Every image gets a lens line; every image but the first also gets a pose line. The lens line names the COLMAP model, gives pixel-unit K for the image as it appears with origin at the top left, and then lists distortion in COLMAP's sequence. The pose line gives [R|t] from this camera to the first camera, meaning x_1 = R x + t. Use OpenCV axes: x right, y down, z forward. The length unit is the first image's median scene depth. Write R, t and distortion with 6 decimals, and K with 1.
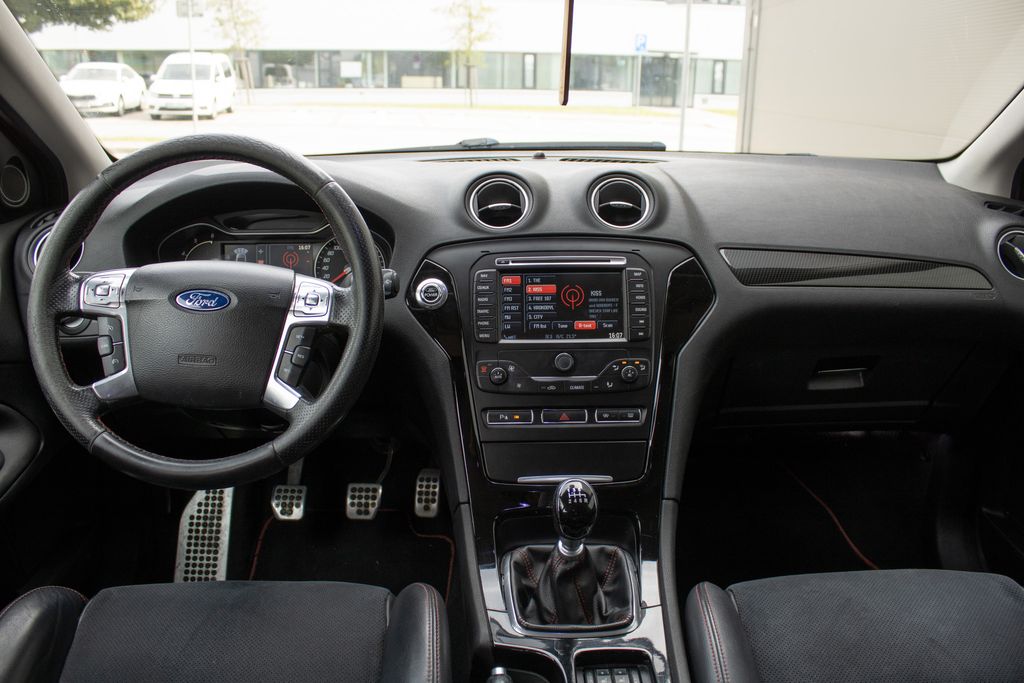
lens RADIAL K [[844.2, 0, 512.0], [0, 844.2, 341.5], [0, 0, 1]] dist [-0.169150, 0.141997]
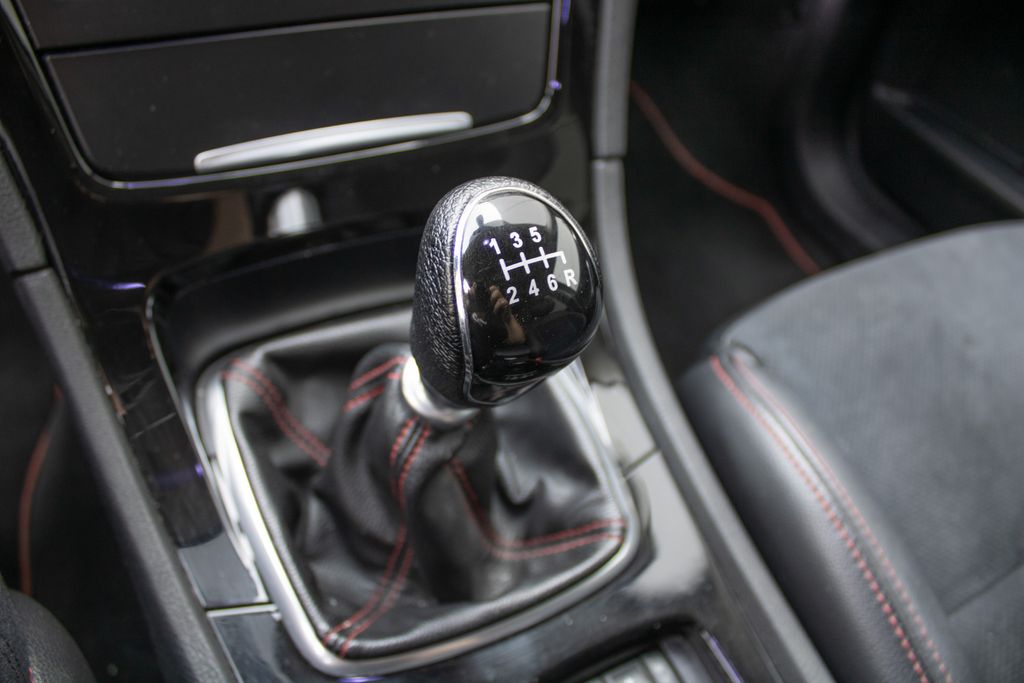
lens RADIAL K [[844.2, 0, 512.0], [0, 844.2, 341.5], [0, 0, 1]] dist [-0.169150, 0.141997]
pose [[0.891873, -0.225123, 0.392279, -0.022638], [0.001267, 0.868564, 0.495576, 0.068669], [-0.452285, -0.441493, 0.774934, 0.662084]]
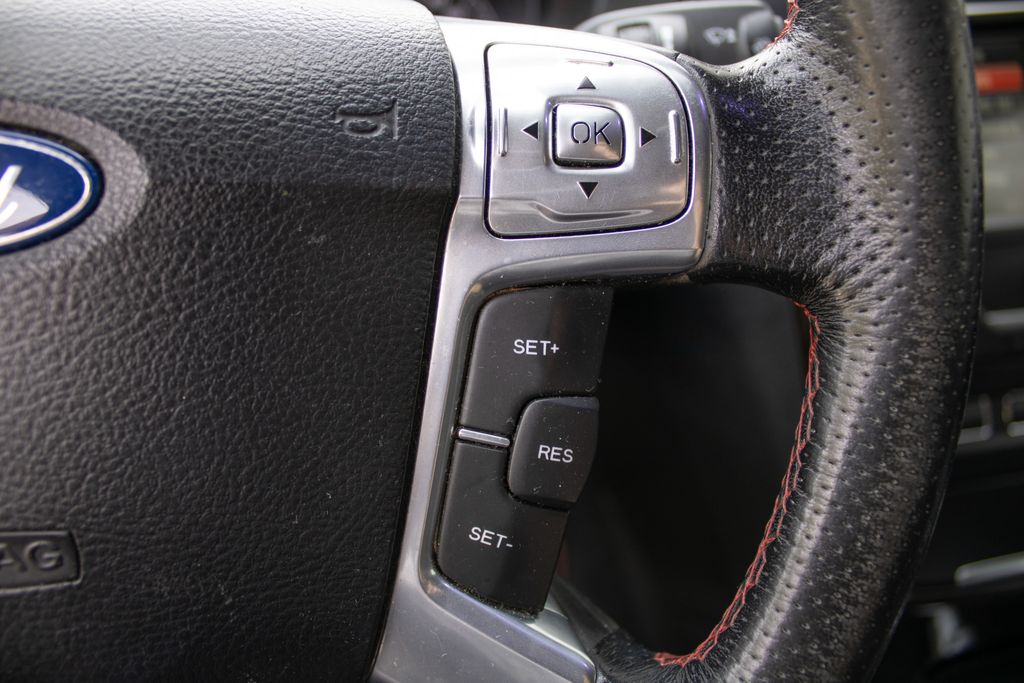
lens RADIAL K [[844.2, 0, 512.0], [0, 844.2, 341.5], [0, 0, 1]] dist [-0.169150, 0.141997]
pose [[0.985077, -0.090697, 0.146276, -0.234337], [0.065188, 0.983180, 0.170610, -0.031703], [-0.159290, -0.158528, 0.974421, 0.673558]]
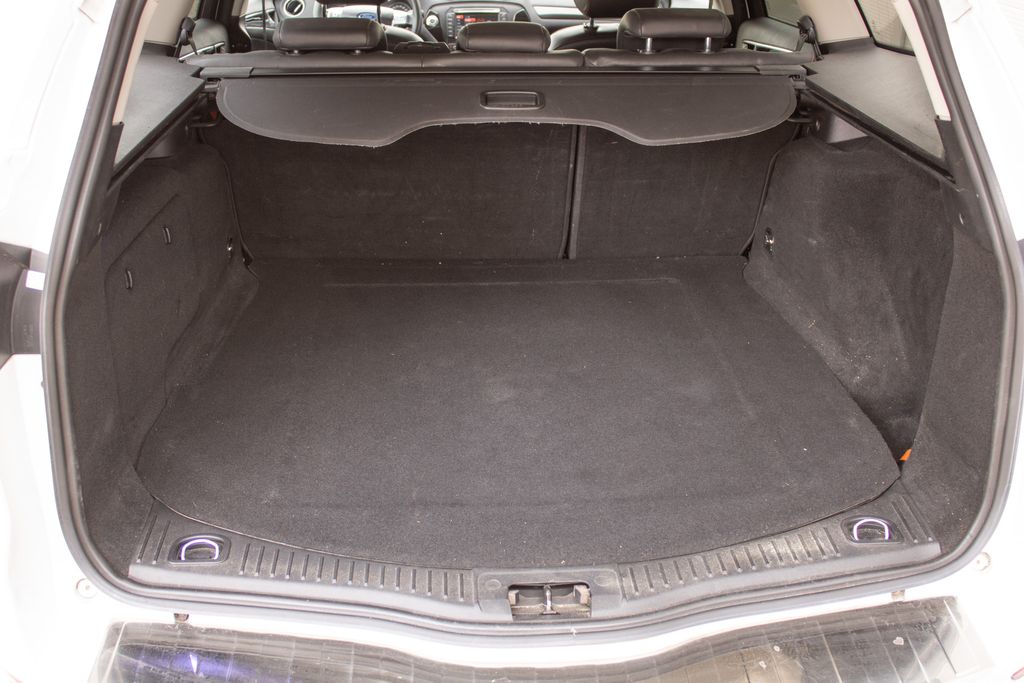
lens RADIAL K [[1104.3, 0, 512.0], [0, 1104.3, 341.5], [0, 0, 1]] dist [-0.132511, 0.195259]
pose [[0.999039, -0.008712, 0.042957, 0.007499], [0.003560, 0.992940, 0.118568, 0.596653], [-0.043686, -0.118301, 0.992016, -2.897528]]
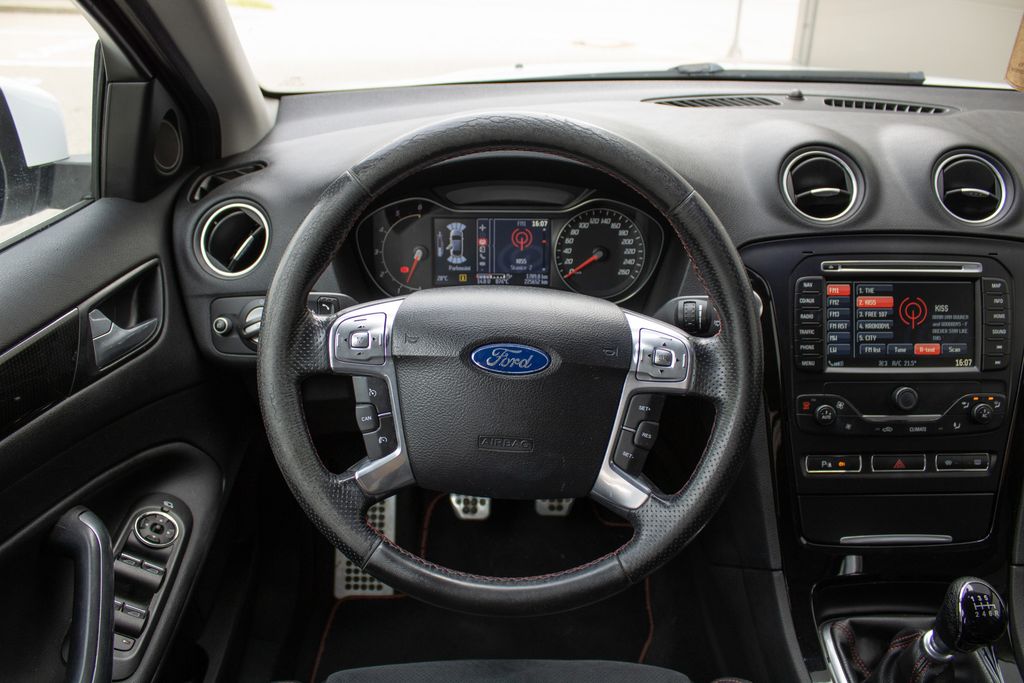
lens RADIAL K [[844.2, 0, 512.0], [0, 844.2, 341.5], [0, 0, 1]] dist [-0.169150, 0.141997]
pose [[0.999710, 0.012614, -0.020517, -0.291179], [-0.009144, 0.986878, 0.161211, -0.147776], [0.022282, -0.160977, 0.986707, 0.233316]]
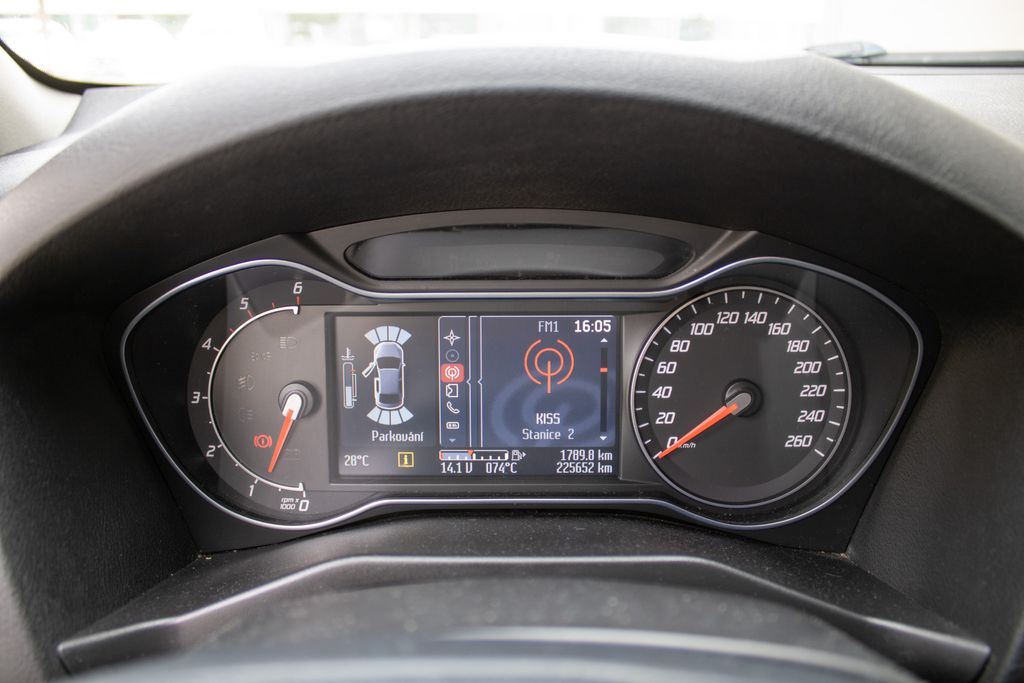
lens RADIAL K [[844.2, 0, 512.0], [0, 844.2, 341.5], [0, 0, 1]] dist [-0.169150, 0.141997]
pose [[0.999525, 0.000057, -0.030828, -0.305156], [0.001204, 0.999163, 0.040893, -0.135875], [0.030805, -0.040911, 0.998688, 0.769618]]
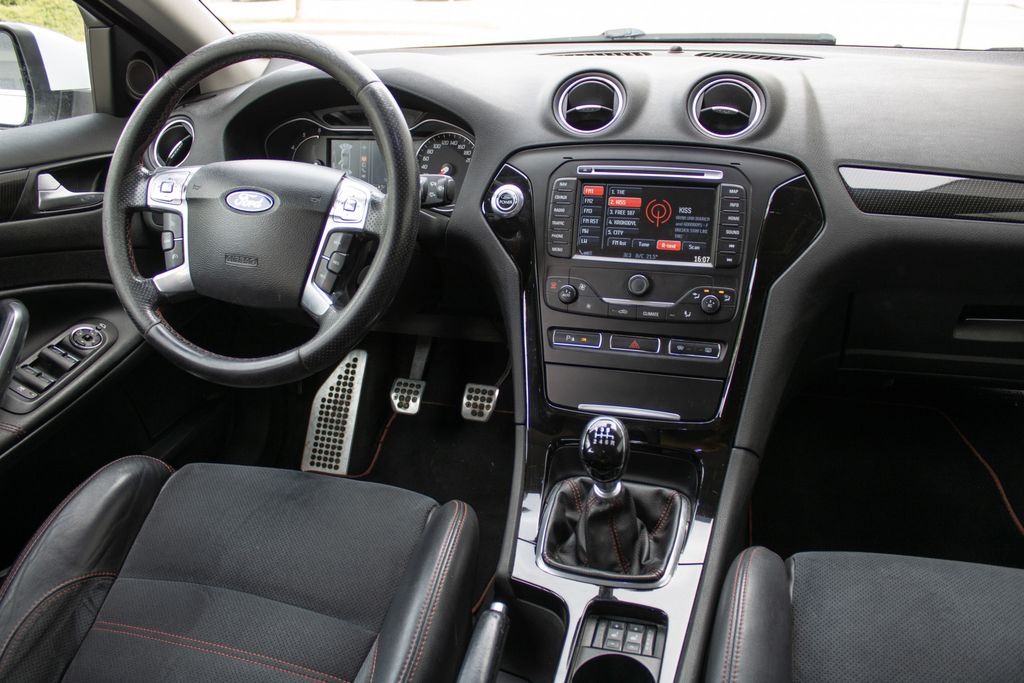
lens RADIAL K [[844.2, 0, 512.0], [0, 844.2, 341.5], [0, 0, 1]] dist [-0.169150, 0.141997]
pose [[0.955122, 0.096951, -0.279896, 0.187592], [-0.059105, 0.988295, 0.140638, -0.033907], [0.290255, -0.117783, 0.949673, 0.092715]]
